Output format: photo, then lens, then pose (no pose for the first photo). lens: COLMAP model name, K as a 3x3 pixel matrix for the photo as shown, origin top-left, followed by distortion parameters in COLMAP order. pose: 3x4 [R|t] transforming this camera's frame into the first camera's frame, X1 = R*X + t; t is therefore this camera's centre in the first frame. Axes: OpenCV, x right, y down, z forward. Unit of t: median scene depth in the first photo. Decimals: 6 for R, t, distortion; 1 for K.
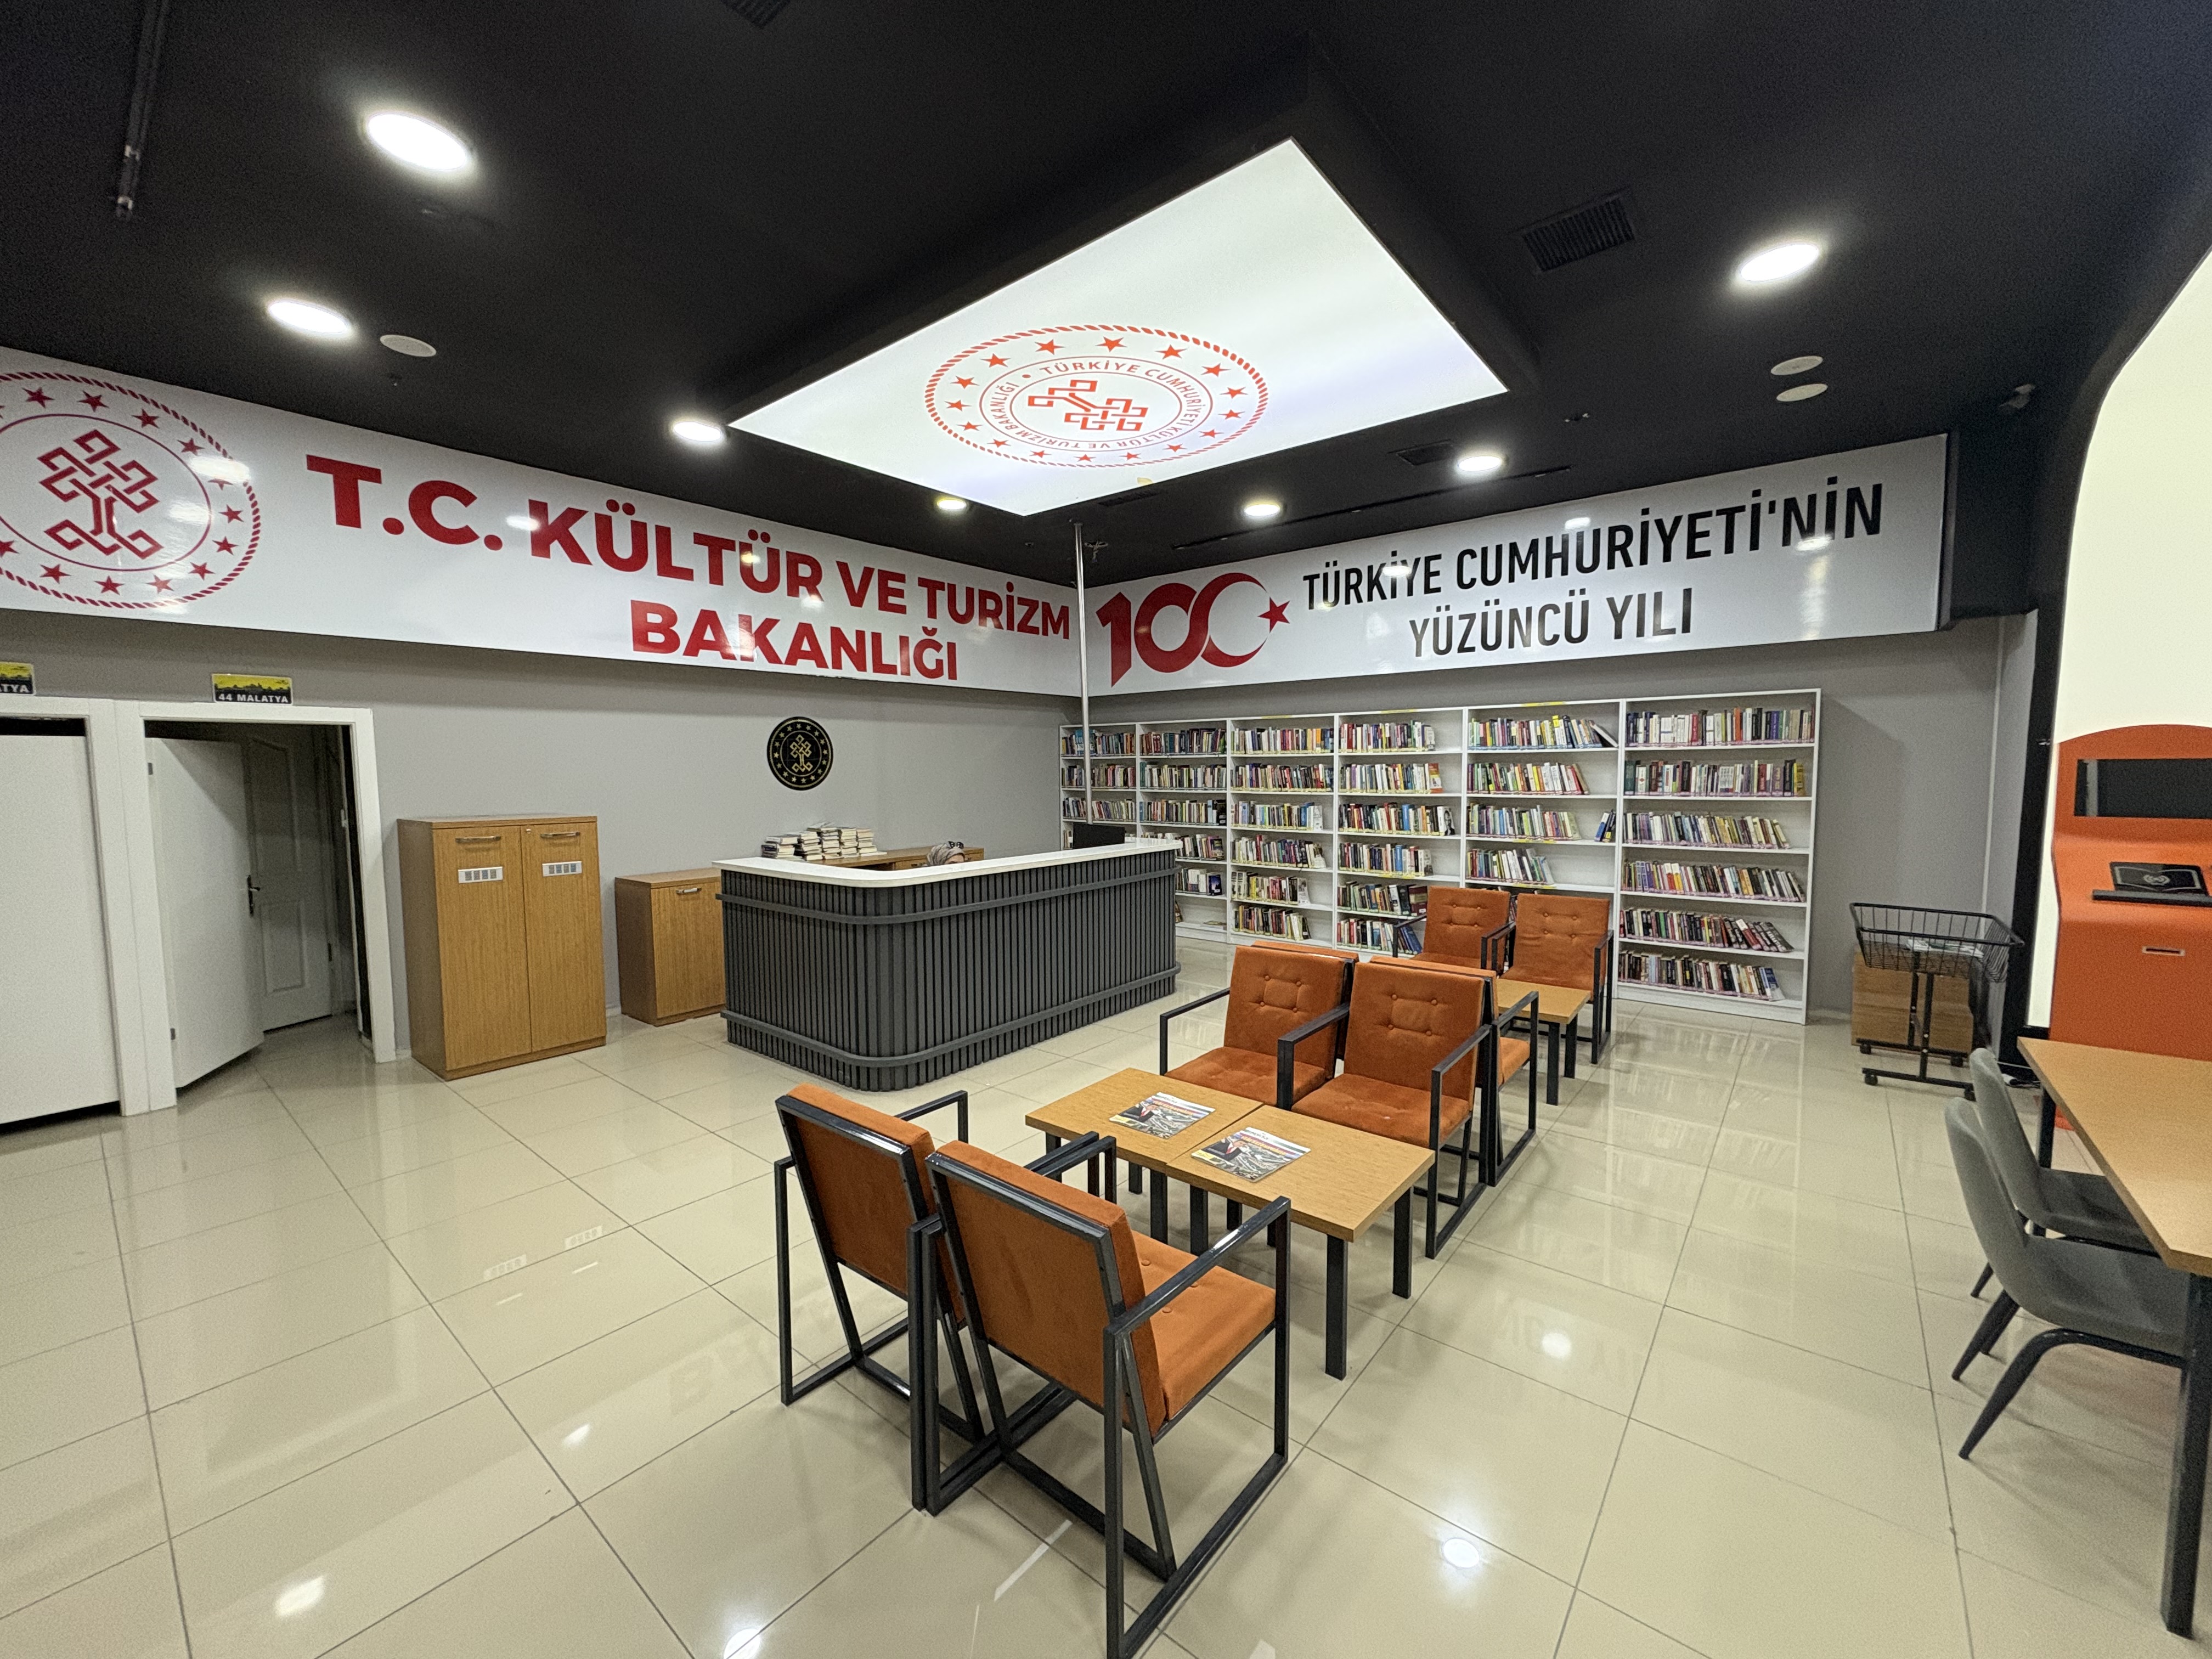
lens RADIAL K [[876.7, 0, 1106.1], [0, 876.7, 827.9], [0, 0, 1]] dist [-0.000351, 0.000792]
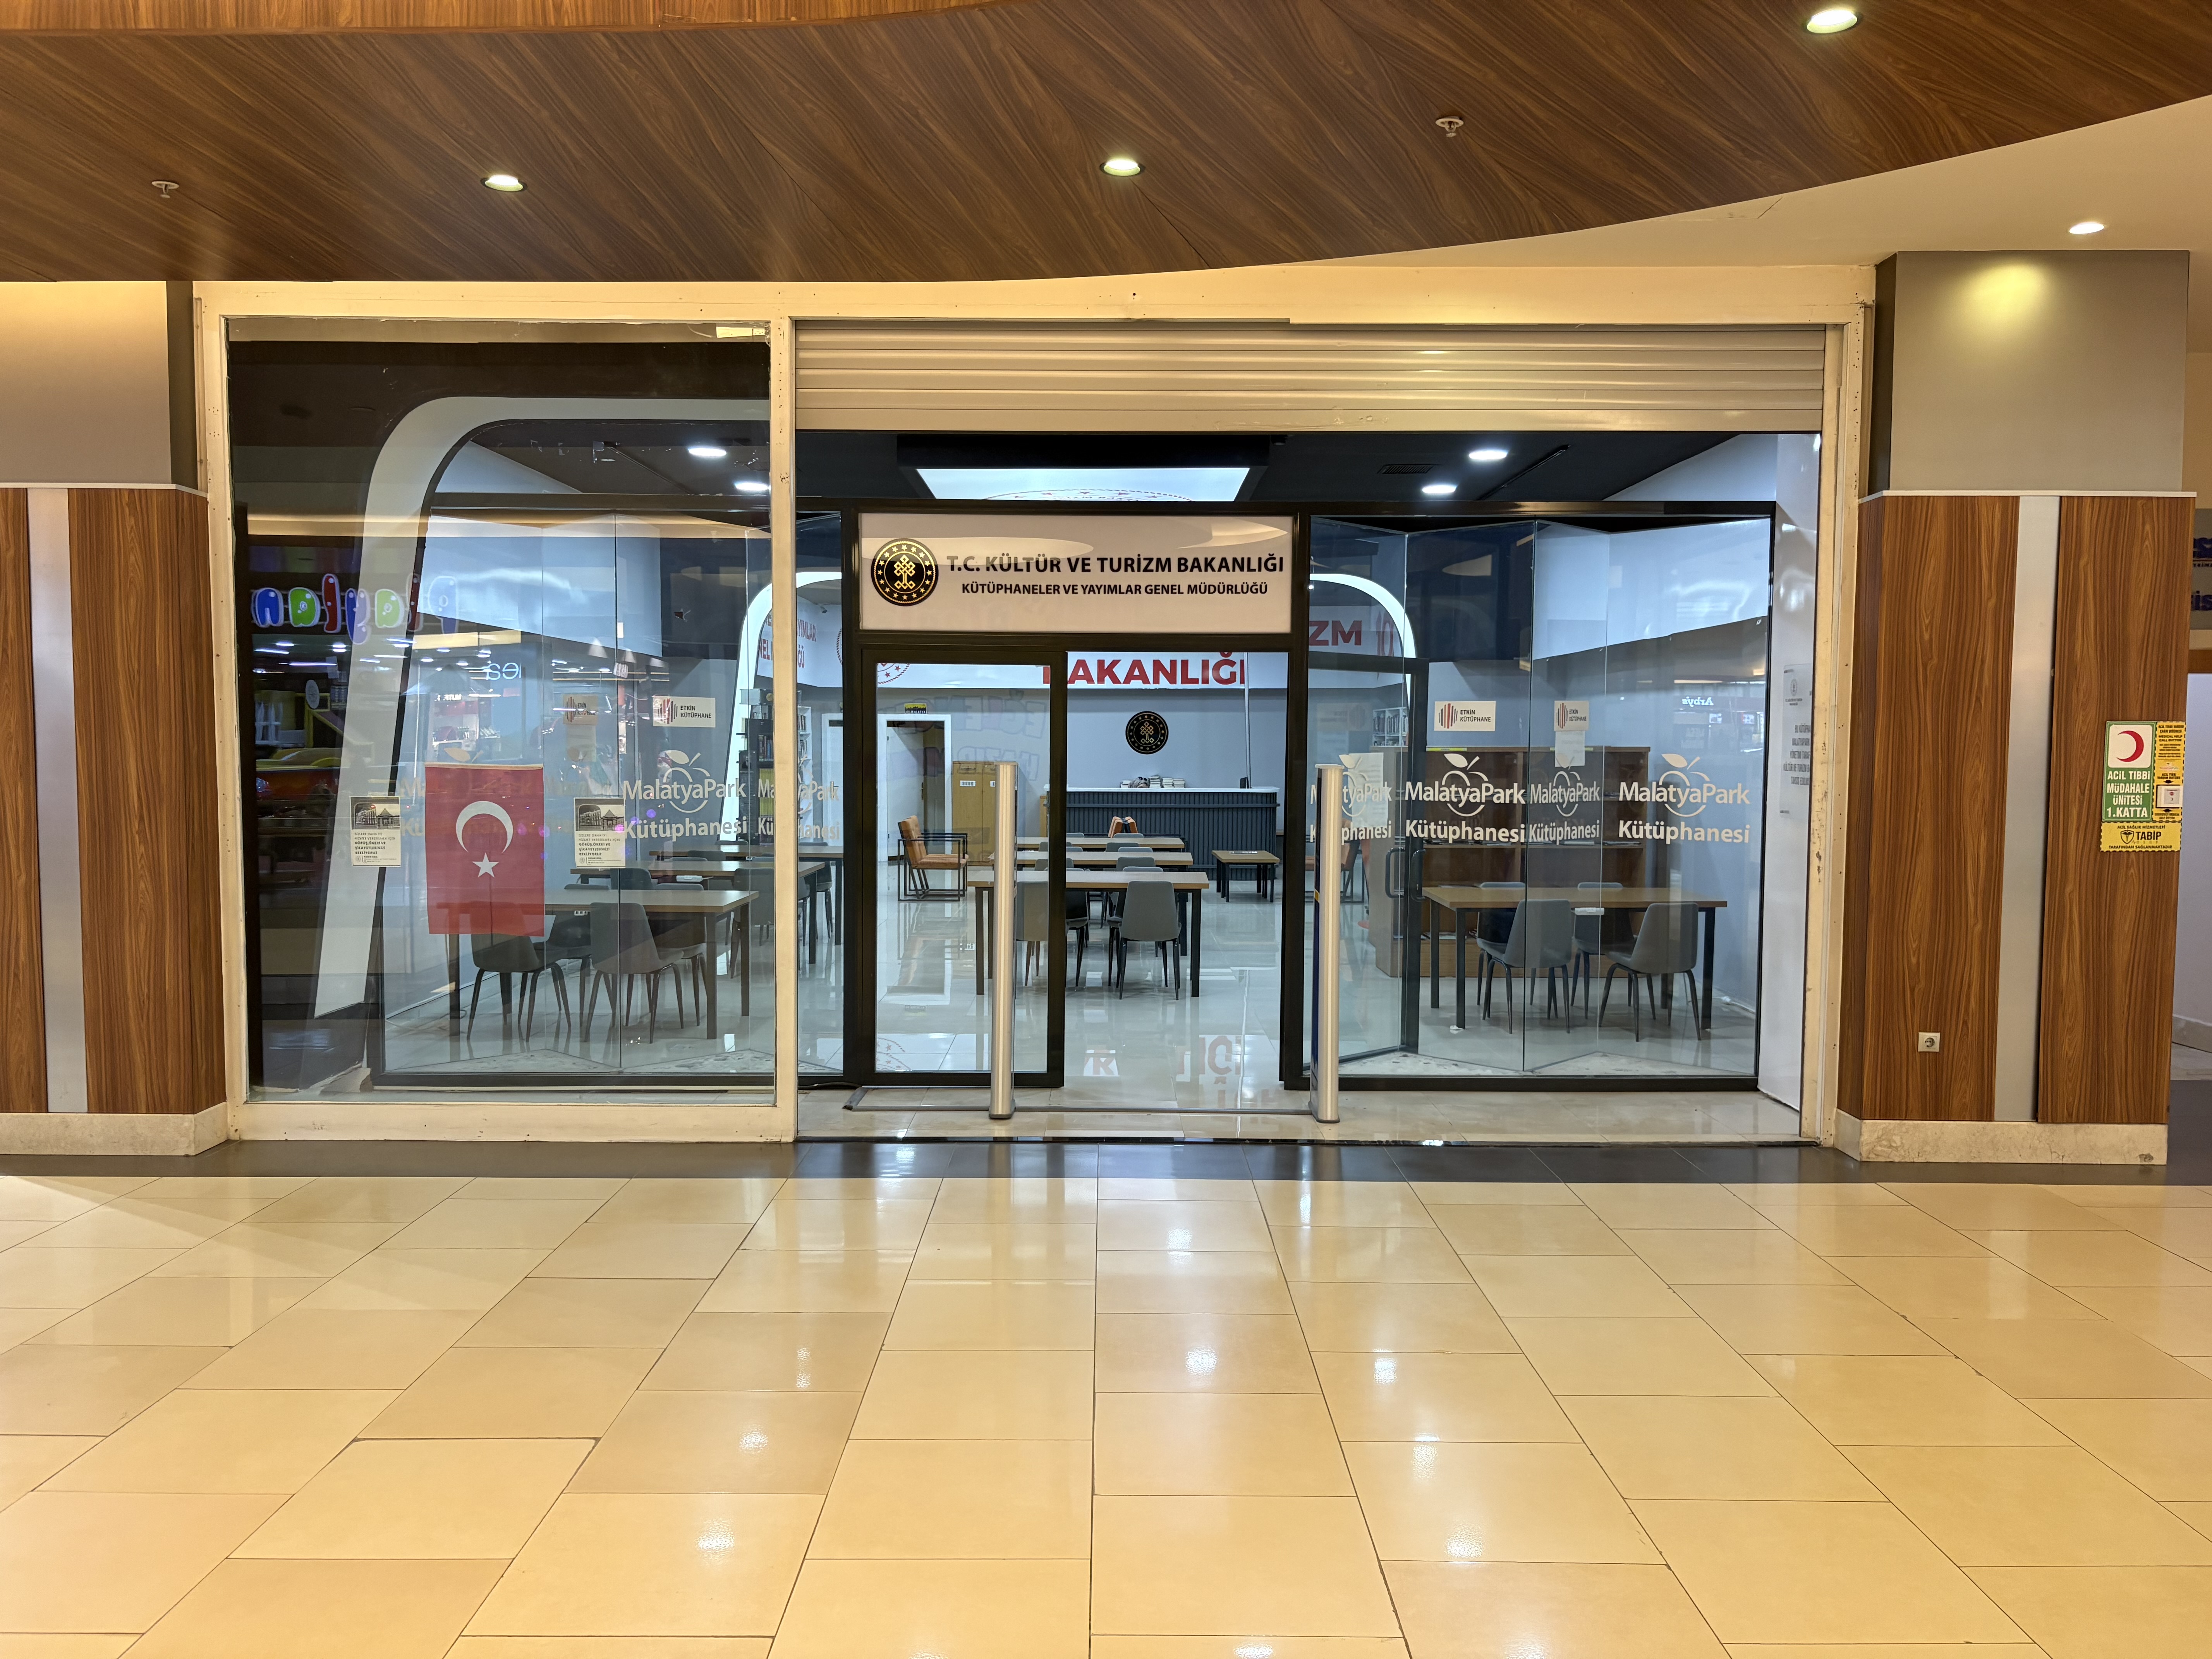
lens RADIAL K [[1671.2, 0, 1106.2], [0, 1671.2, 831.9], [0, 0, 1]] dist [0.034501, -0.030058]
pose [[0.637996, 0.052956, -0.768217, 2.723445], [-0.062883, 0.997883, 0.016563, 0.076203], [0.767468, 0.037741, 0.639975, -1.463900]]
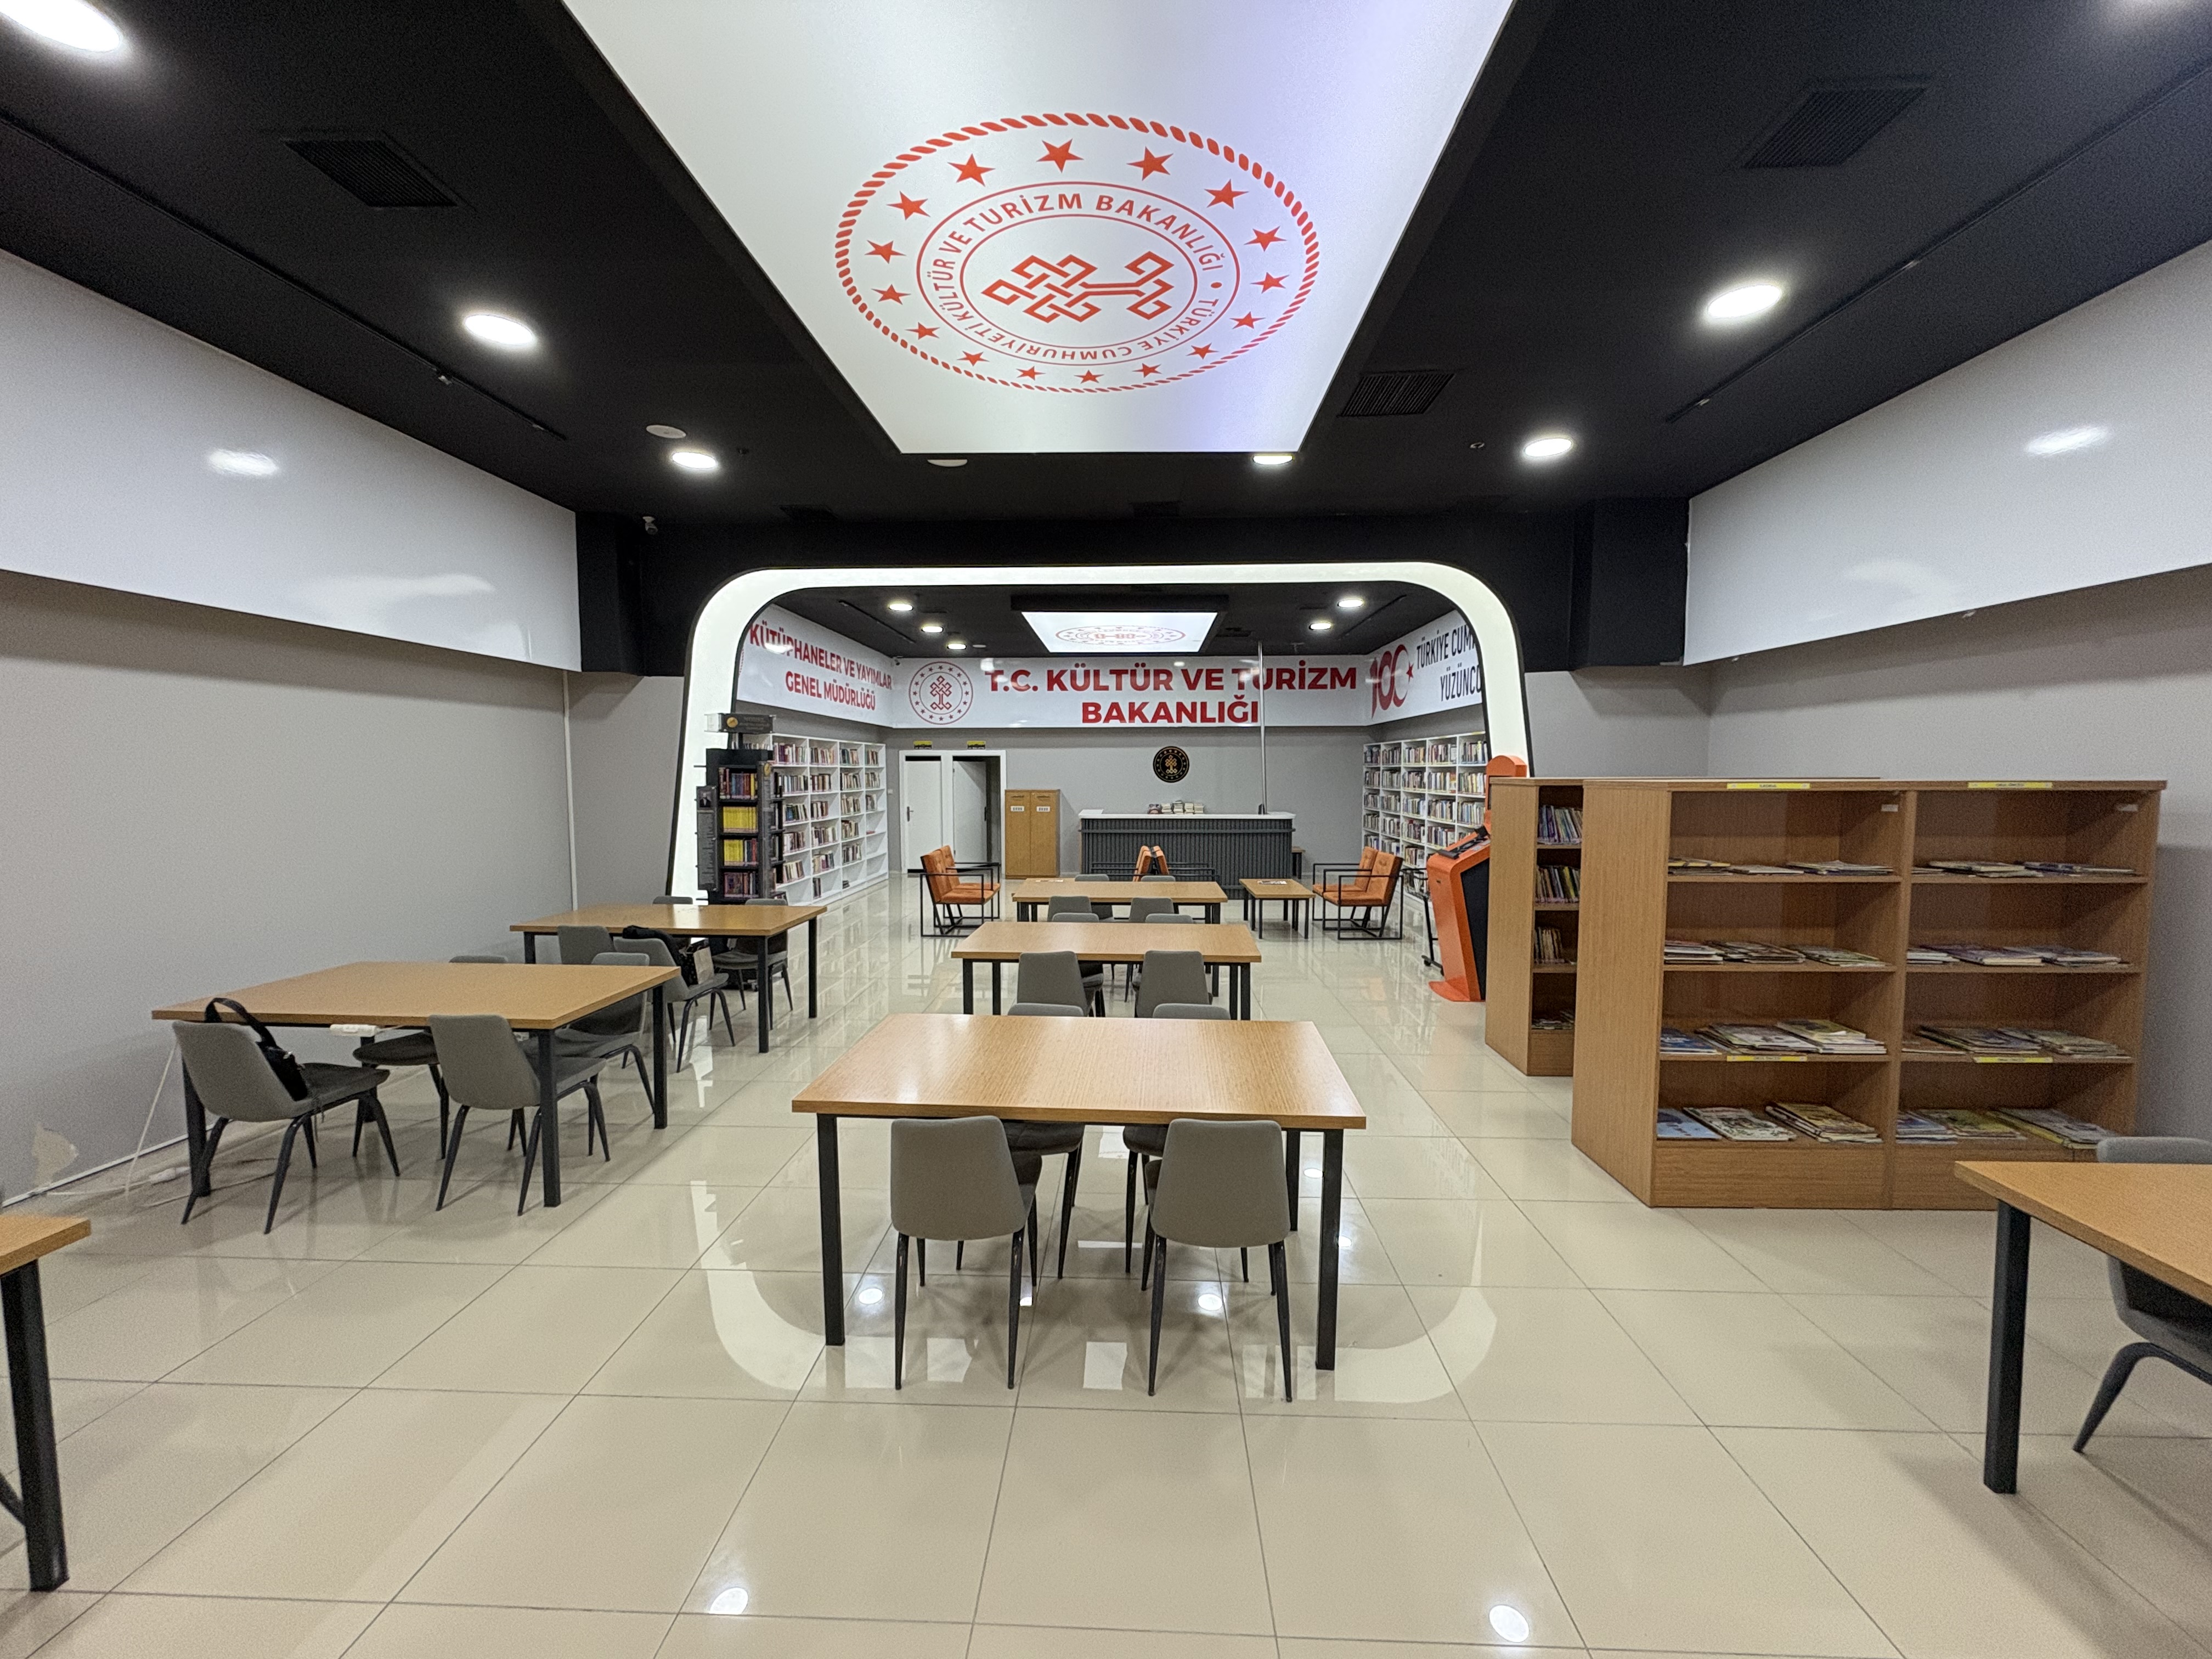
lens RADIAL K [[876.7, 0, 1108.3], [0, 876.7, 827.1], [0, 0, 1]] dist [-0.000351, 0.000792]
pose [[0.609021, 0.059069, -0.790951, 1.506769], [-0.060299, 0.997785, 0.028087, 0.014044], [0.790859, 0.030588, 0.611234, -0.440376]]
